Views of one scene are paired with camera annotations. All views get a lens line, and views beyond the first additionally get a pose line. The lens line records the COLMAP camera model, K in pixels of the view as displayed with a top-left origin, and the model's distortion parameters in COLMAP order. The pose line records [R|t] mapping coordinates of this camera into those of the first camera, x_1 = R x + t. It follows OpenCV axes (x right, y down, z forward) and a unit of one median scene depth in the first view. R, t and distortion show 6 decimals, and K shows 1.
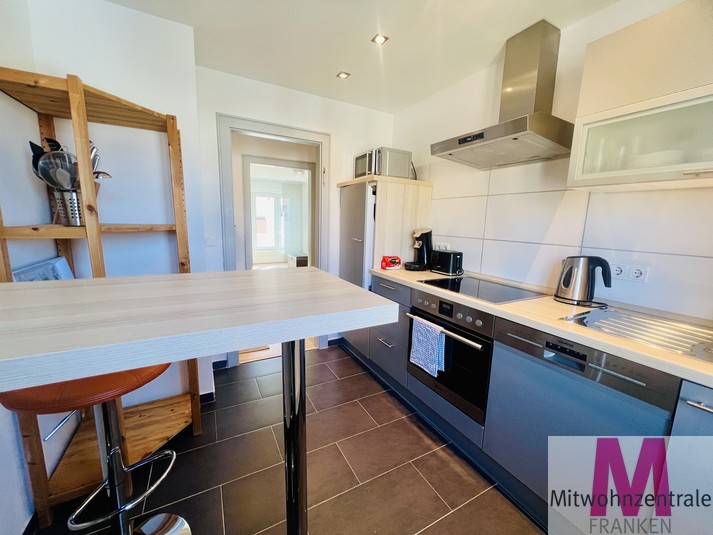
lens RADIAL K [[285.9, 0, 357.0], [0, 285.9, 267.2], [0, 0, 1]] dist [-0.000060, -0.000113]
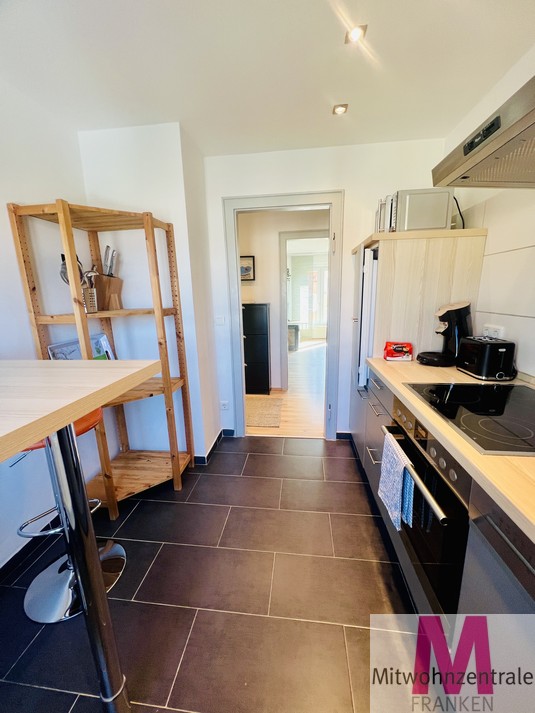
lens RADIAL K [[285.9, 0, 265.9], [0, 285.9, 356.8], [0, 0, 1]] dist [-0.000060, -0.000113]
pose [[0.816800, 0.077449, -0.571699, 0.275836], [-0.044931, 0.996478, 0.070800, -0.040050], [0.575169, -0.032142, 0.817403, 0.211857]]
